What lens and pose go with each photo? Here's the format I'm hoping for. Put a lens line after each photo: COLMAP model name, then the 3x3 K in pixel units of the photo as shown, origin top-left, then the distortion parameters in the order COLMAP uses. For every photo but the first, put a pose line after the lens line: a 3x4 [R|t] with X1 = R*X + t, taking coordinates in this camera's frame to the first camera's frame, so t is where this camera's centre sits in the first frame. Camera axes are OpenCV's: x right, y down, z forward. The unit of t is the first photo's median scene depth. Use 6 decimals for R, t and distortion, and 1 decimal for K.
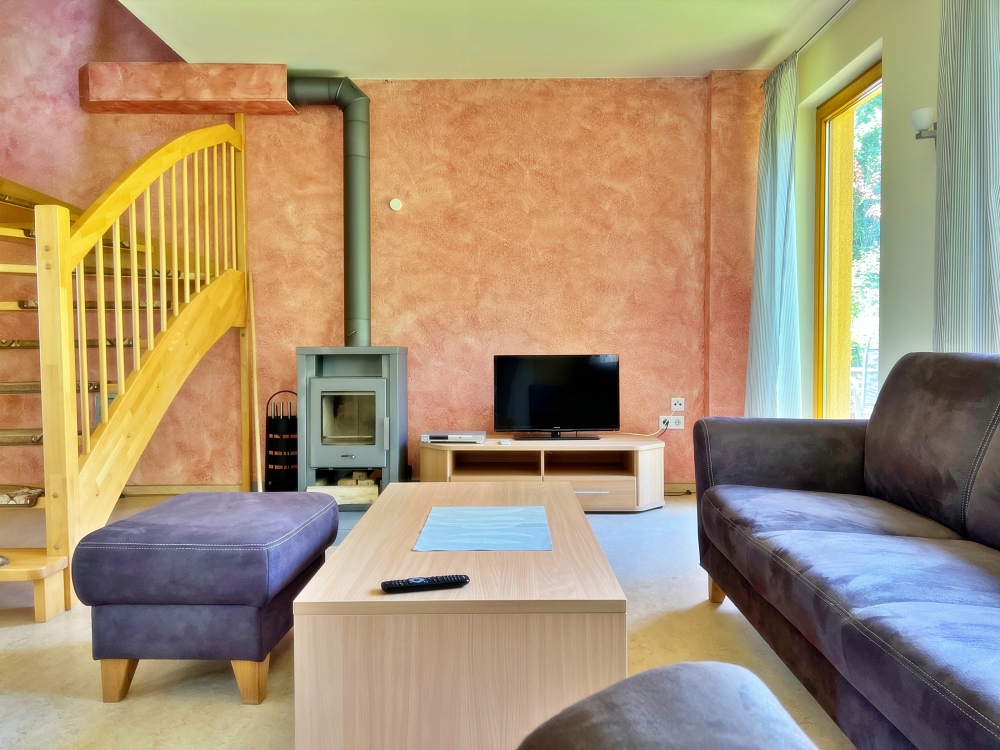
lens RADIAL K [[745.6, 0, 502.1], [0, 745.6, 379.3], [0, 0, 1]] dist [0.029172, -0.016957]
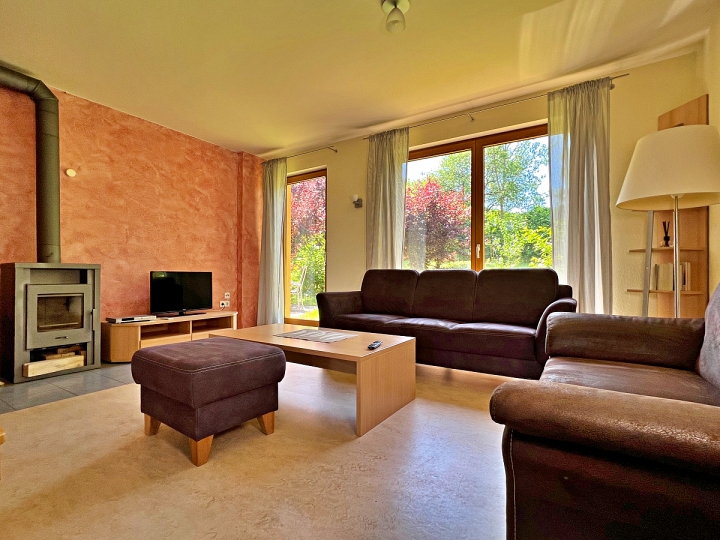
lens RADIAL K [[356.9, 0, 359.9], [0, 356.9, 271.1], [0, 0, 1]] dist [-0.002500, -0.000658]
pose [[0.535023, 0.019020, 0.844624, -0.441618], [0.032697, 0.998531, -0.043198, 0.019904], [-0.844205, 0.050729, 0.533615, 0.115441]]
